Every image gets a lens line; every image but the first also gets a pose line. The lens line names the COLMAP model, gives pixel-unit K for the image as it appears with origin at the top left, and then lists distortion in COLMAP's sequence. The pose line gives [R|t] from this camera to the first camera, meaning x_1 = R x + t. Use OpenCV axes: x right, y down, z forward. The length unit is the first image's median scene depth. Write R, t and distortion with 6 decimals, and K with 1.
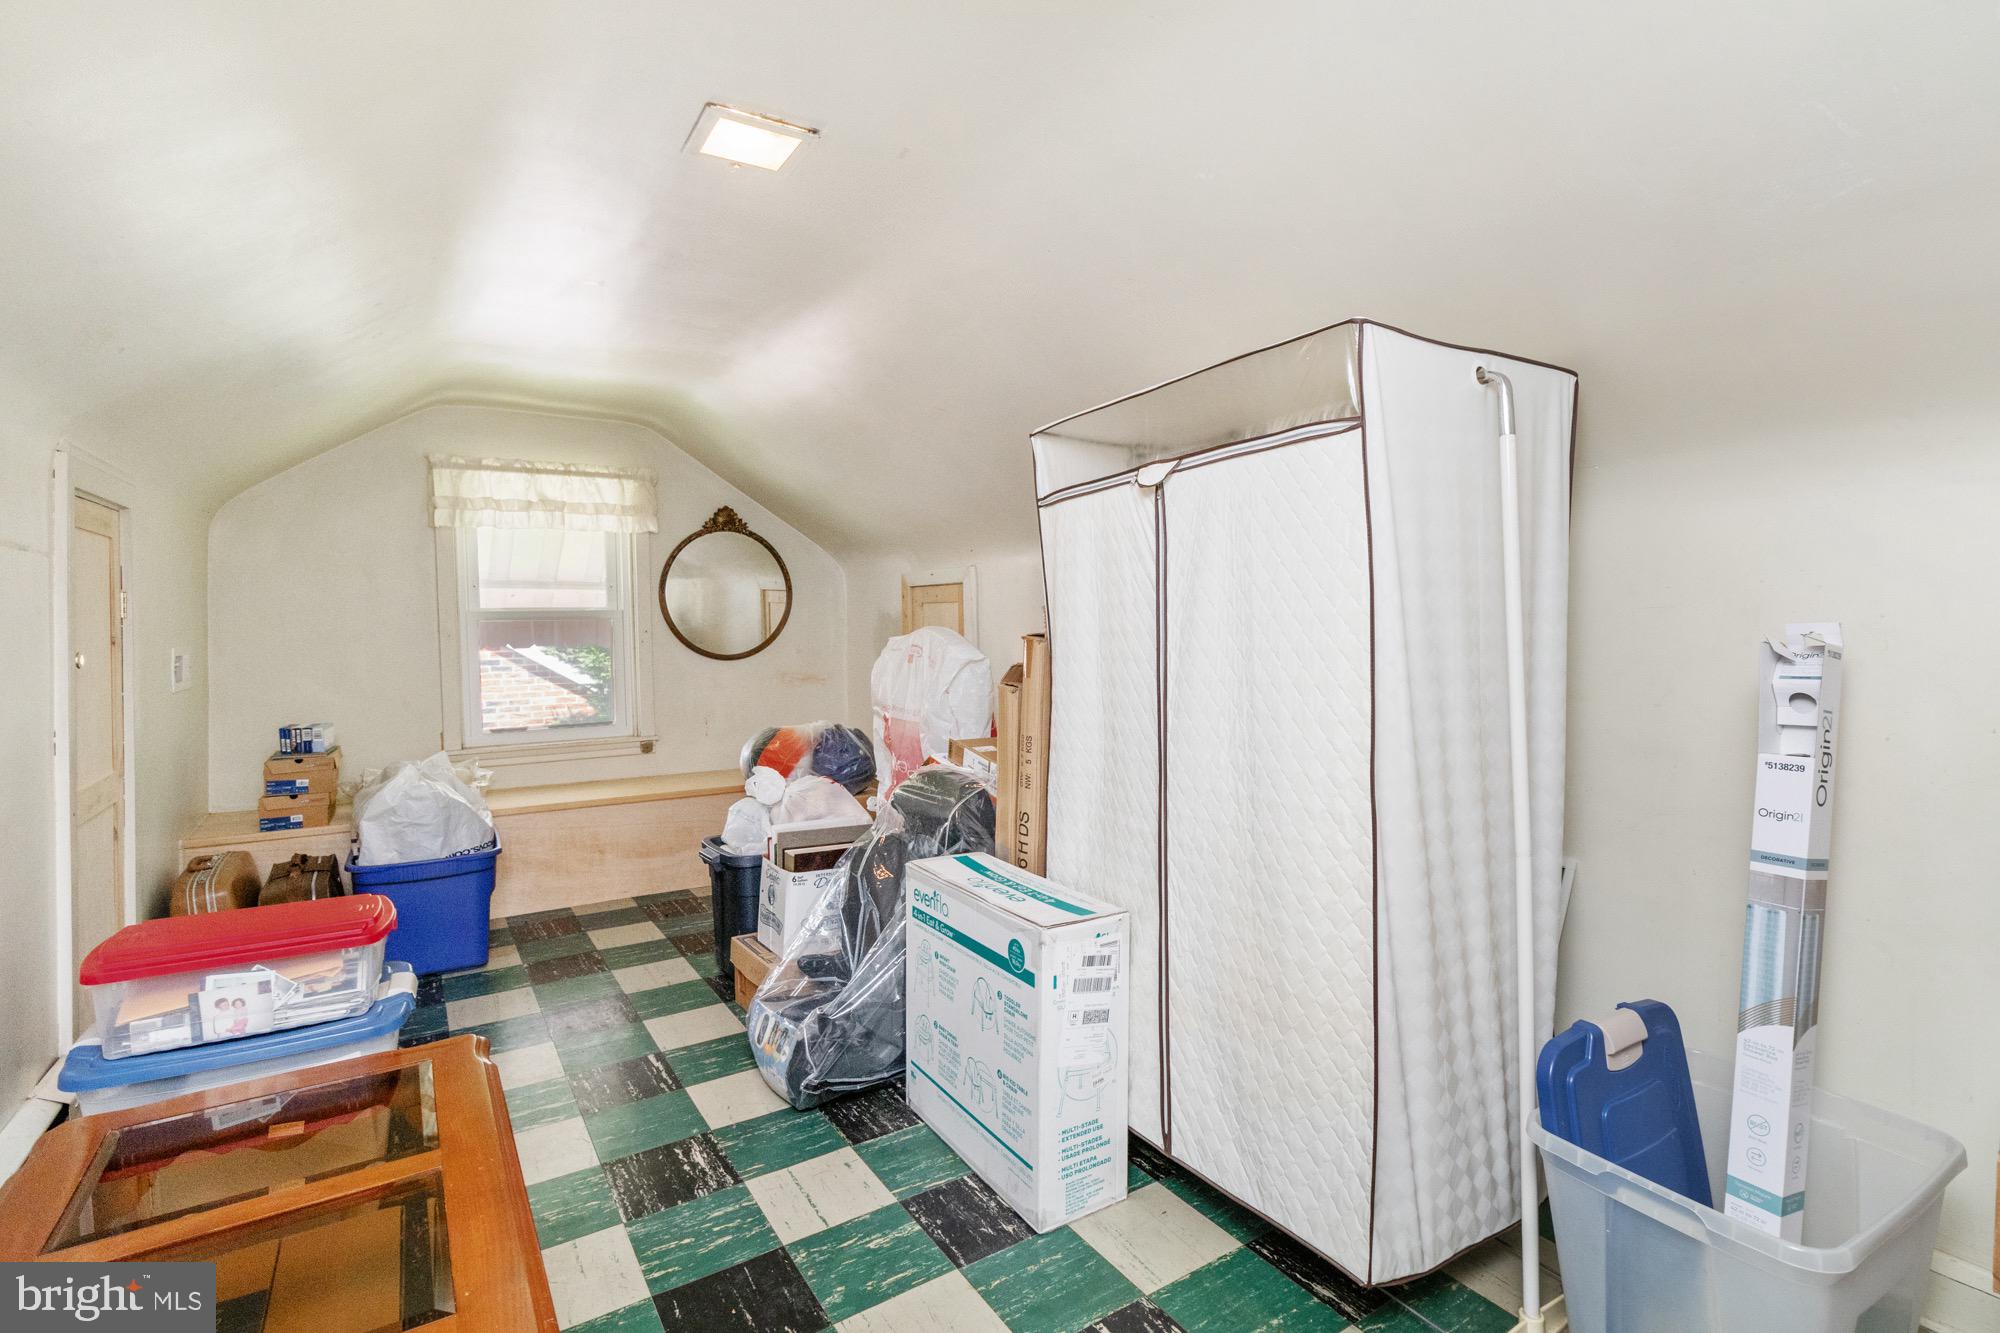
lens RADIAL K [[905.6, 0, 998.3], [0, 905.6, 636.9], [0, 0, 1]] dist [-0.018911, -0.000203]
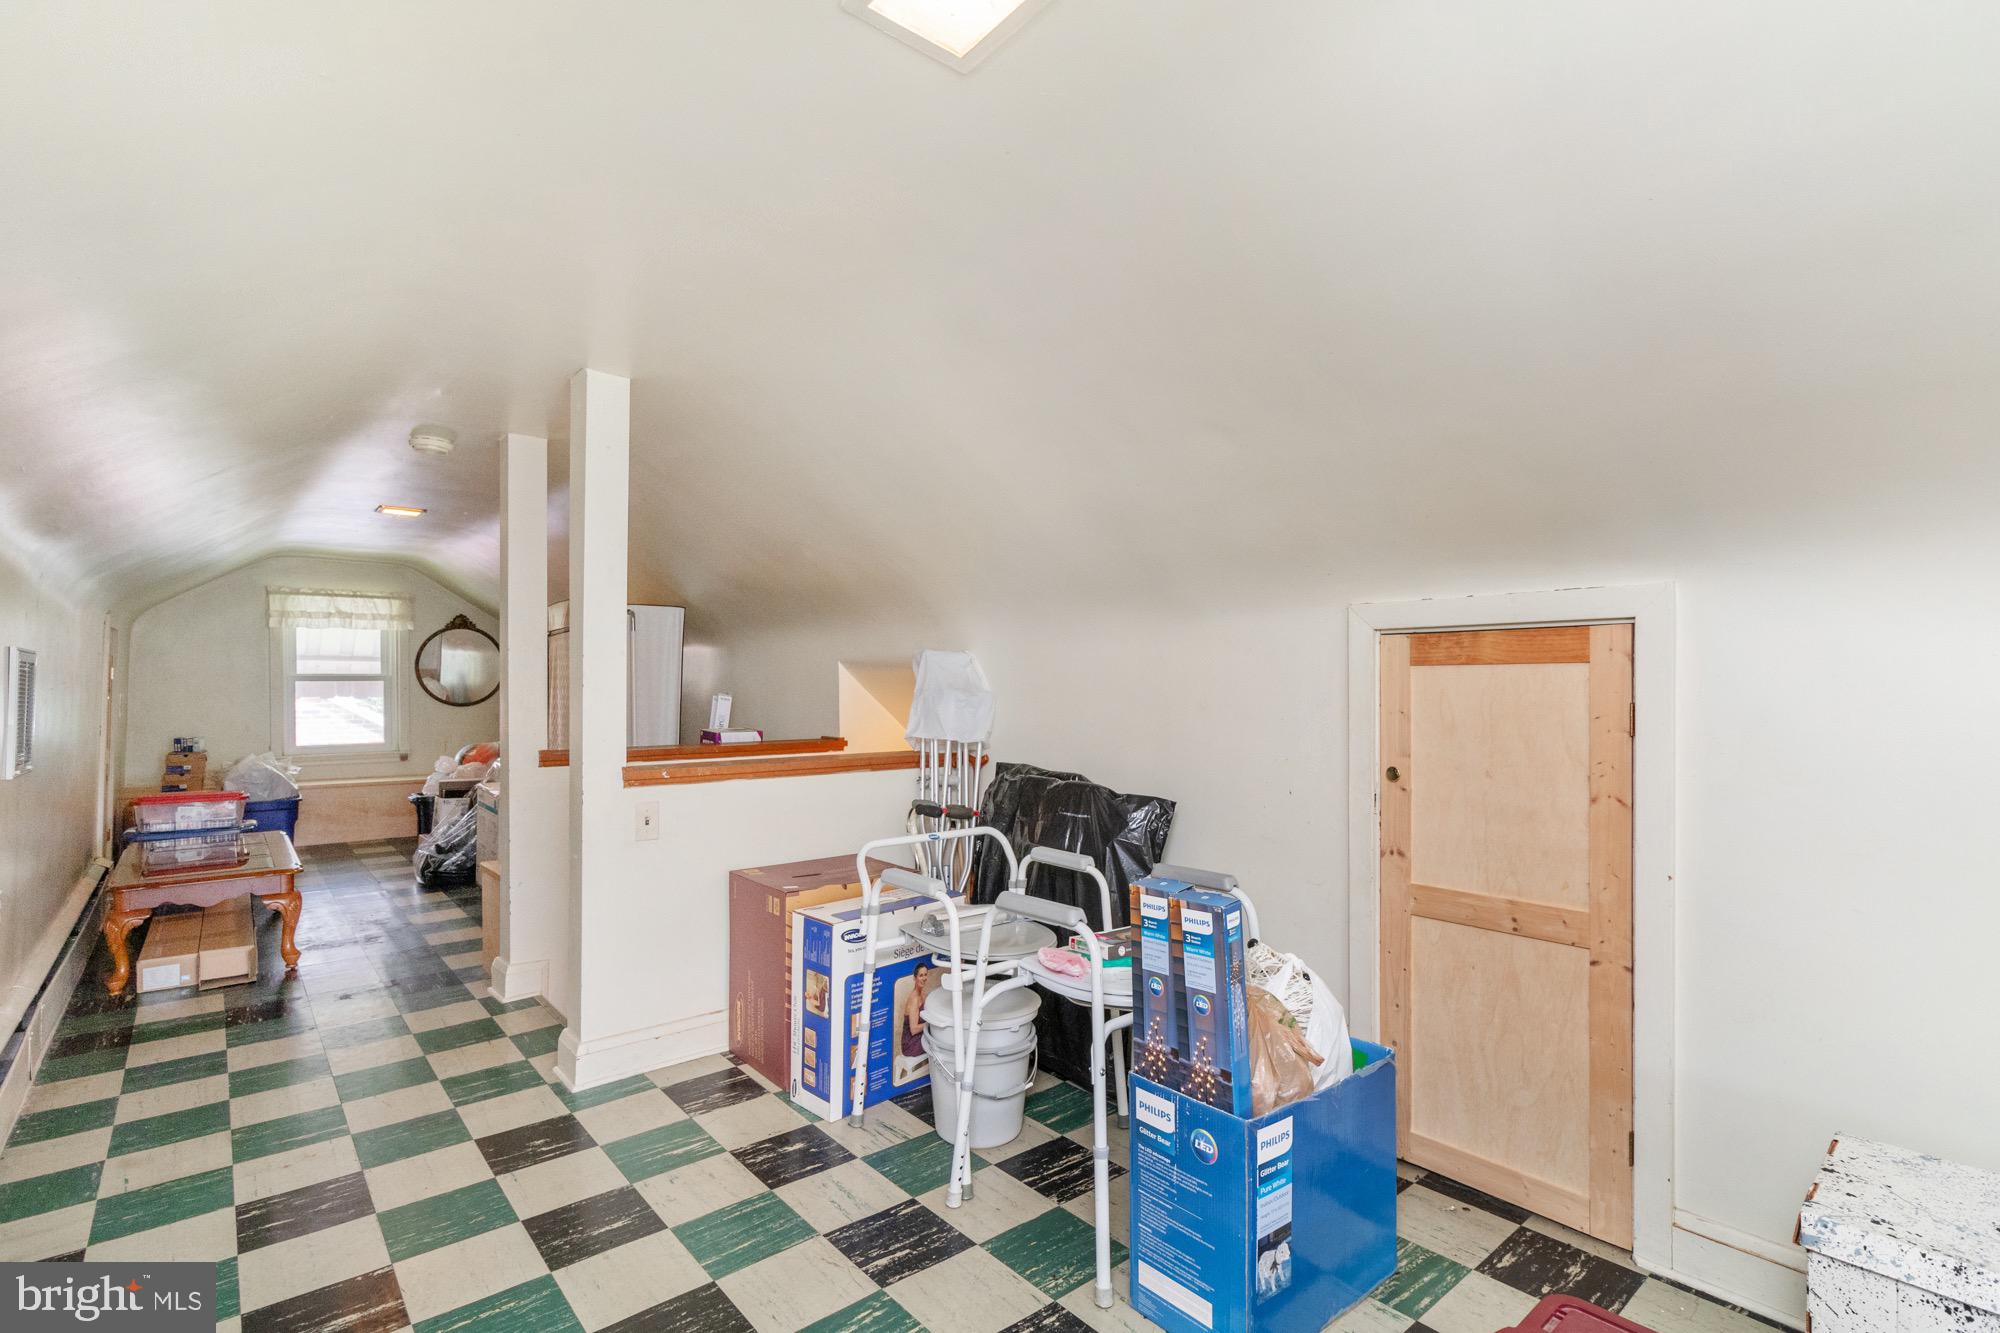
lens RADIAL K [[926.1, 0, 1005.3], [0, 926.1, 665.7], [0, 0, 1]] dist [0.001868, 0.000373]
pose [[0.992651, 0.013638, 0.120238, 0.562185], [-0.009602, 0.999373, -0.034077, -0.001202], [-0.120628, 0.032672, 0.992160, -0.932374]]
